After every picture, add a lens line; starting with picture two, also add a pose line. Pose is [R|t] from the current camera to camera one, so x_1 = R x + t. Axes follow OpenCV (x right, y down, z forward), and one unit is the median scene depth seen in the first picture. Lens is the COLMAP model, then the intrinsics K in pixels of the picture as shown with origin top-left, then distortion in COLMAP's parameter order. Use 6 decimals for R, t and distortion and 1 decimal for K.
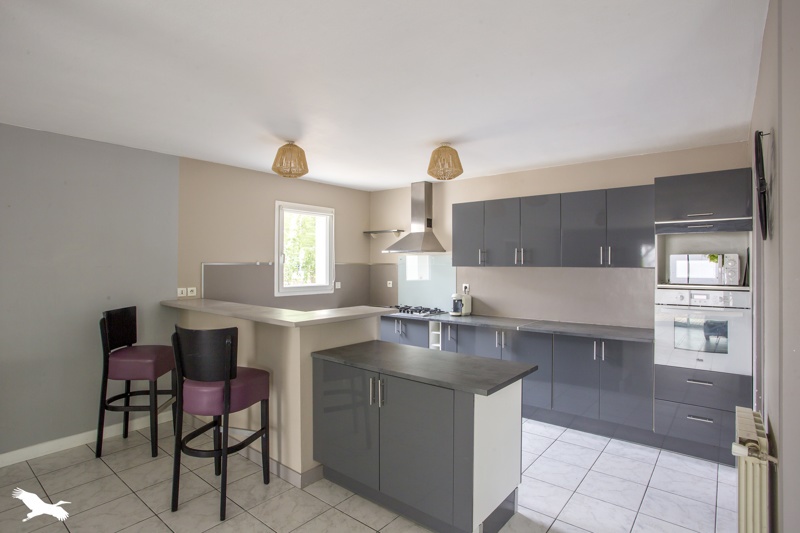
lens RADIAL K [[417.2, 0, 398.2], [0, 417.2, 261.6], [0, 0, 1]] dist [-0.026716, -0.000648]
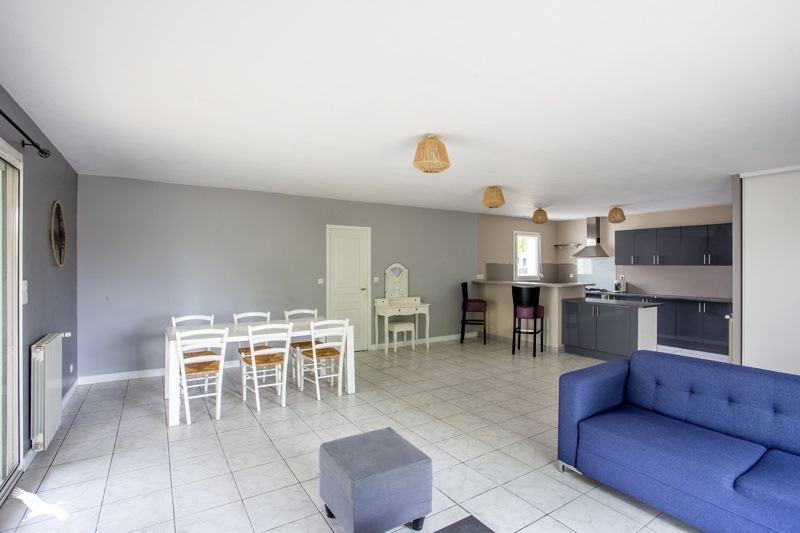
lens RADIAL K [[387.7, 0, 416.3], [0, 387.7, 262.9], [0, 0, 1]] dist [-0.002041, -0.000058]
pose [[0.963369, -0.001591, -0.268174, -0.243437], [0.001688, 0.999999, 0.000132, -0.000050], [0.268173, -0.000580, 0.963370, -0.835863]]
